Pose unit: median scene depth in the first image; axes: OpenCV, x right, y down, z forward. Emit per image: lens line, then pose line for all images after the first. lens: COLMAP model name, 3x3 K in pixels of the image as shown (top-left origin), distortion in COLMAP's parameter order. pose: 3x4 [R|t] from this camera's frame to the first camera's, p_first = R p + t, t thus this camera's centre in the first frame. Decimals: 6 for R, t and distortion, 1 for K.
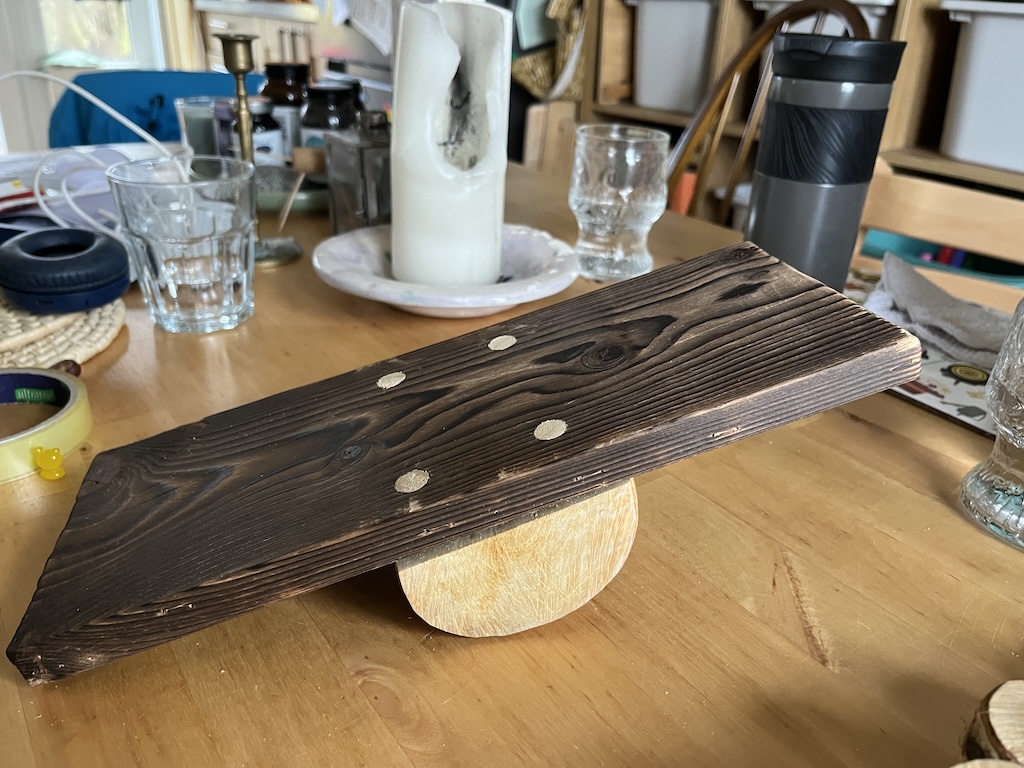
lens RADIAL K [[778.6, 0, 525.1], [0, 778.6, 387.8], [0, 0, 1]] dist [0.003925, 0.002432]
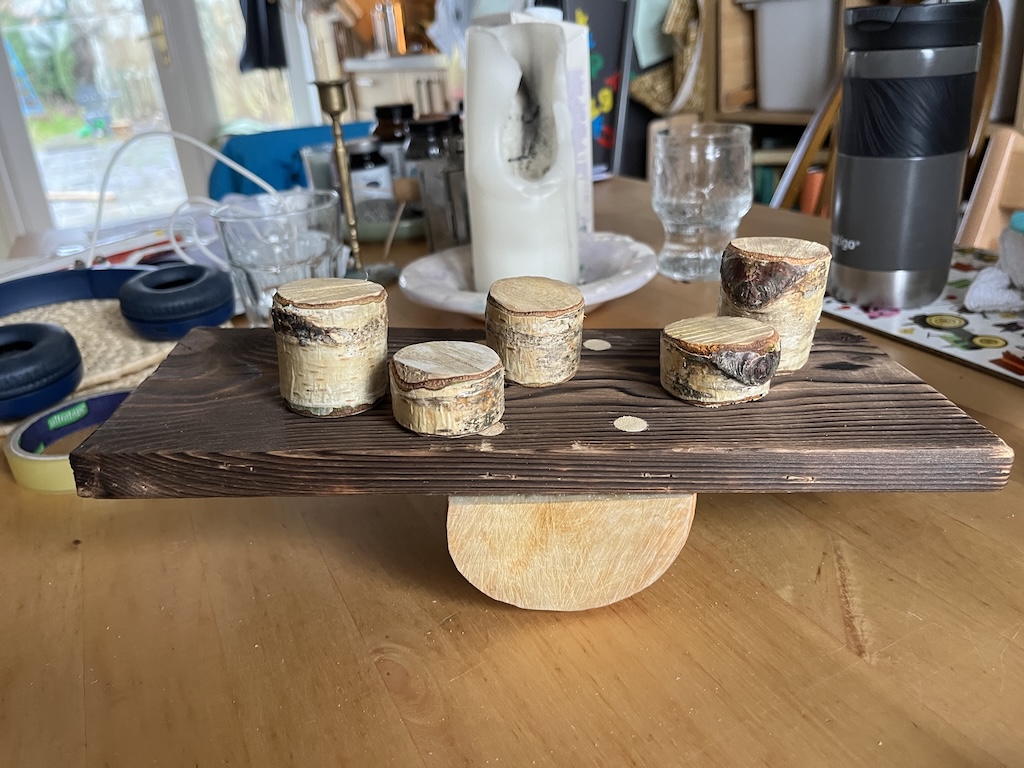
lens RADIAL K [[776.3, 0, 519.2], [0, 776.3, 380.1], [0, 0, 1]] dist [0.011499, -0.032331]
pose [[0.979236, -0.046323, -0.197359, 0.095335], [0.038253, 0.998276, -0.044510, 0.028288], [0.199080, 0.036037, 0.979320, 0.003189]]
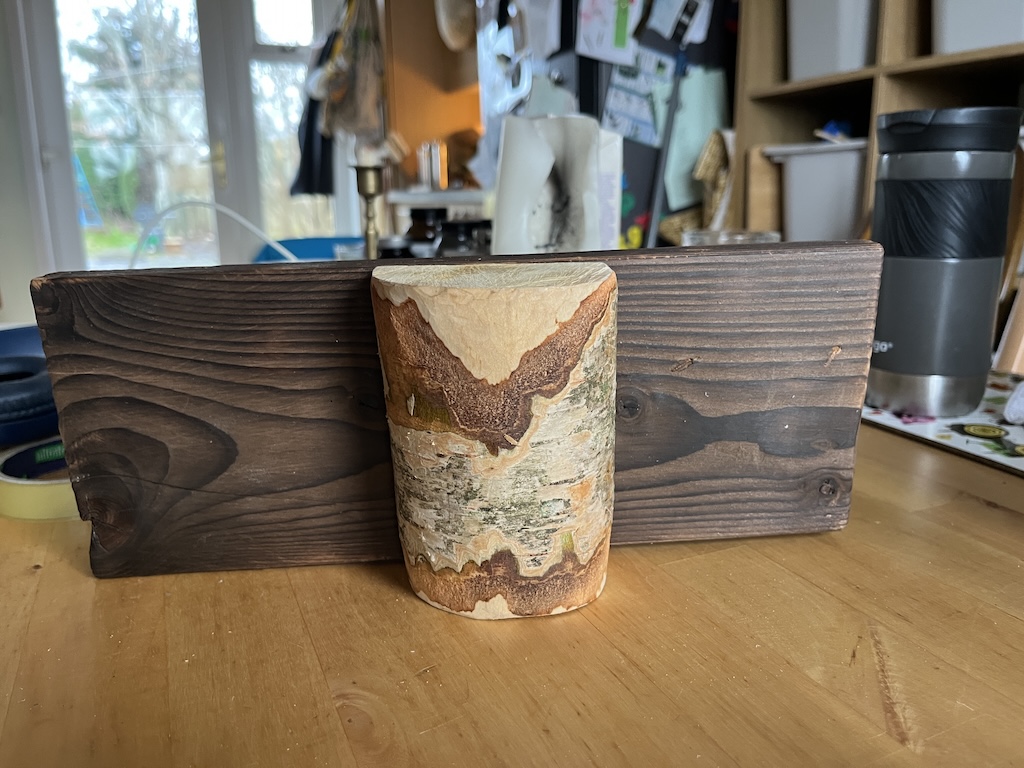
lens RADIAL K [[776.9, 0, 512.0], [0, 776.9, 384.0], [0, 0, 1]] dist [0.050743, -0.103598]
pose [[0.974821, -0.005848, -0.222913, 0.091315], [-0.042341, 0.976616, -0.210781, 0.094902], [0.218933, 0.214912, 0.951778, 0.047817]]
